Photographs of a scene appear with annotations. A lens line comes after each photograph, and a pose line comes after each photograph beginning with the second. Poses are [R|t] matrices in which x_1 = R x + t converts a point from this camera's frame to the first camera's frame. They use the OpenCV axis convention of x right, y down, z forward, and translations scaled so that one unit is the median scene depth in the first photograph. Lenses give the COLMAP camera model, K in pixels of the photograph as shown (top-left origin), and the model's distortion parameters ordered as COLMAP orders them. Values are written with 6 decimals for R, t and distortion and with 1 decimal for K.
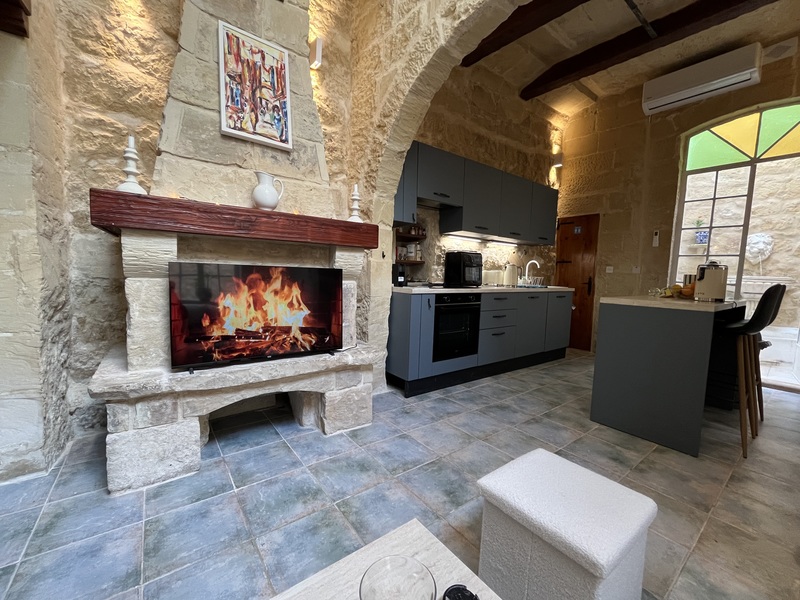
lens RADIAL K [[326.9, 0, 398.3], [0, 326.9, 301.1], [0, 0, 1]] dist [-0.003225, 0.000098]
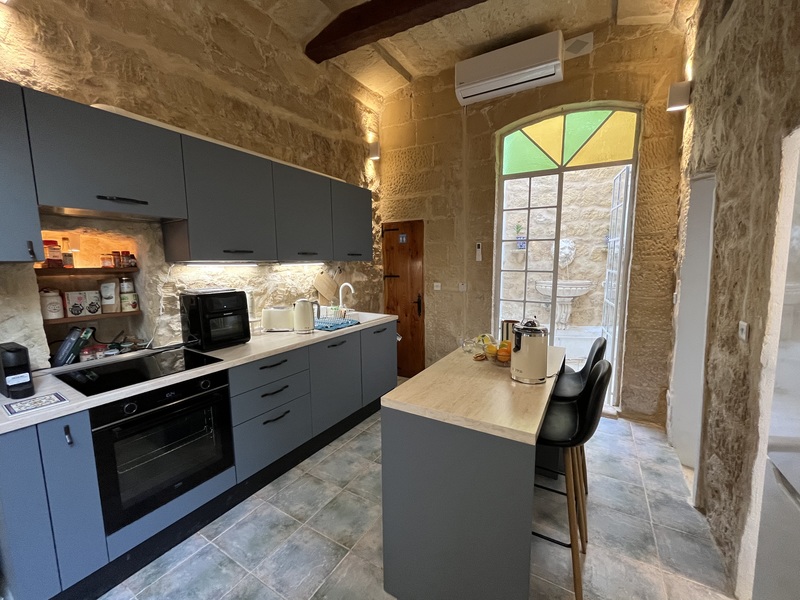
lens RADIAL K [[326.9, 0, 397.9], [0, 326.9, 301.6], [0, 0, 1]] dist [-0.003225, 0.000098]
pose [[0.928281, -0.084809, 0.362080, 0.267110], [0.069870, 0.996084, 0.054181, -0.124123], [-0.365257, -0.024997, 0.930571, 0.268128]]
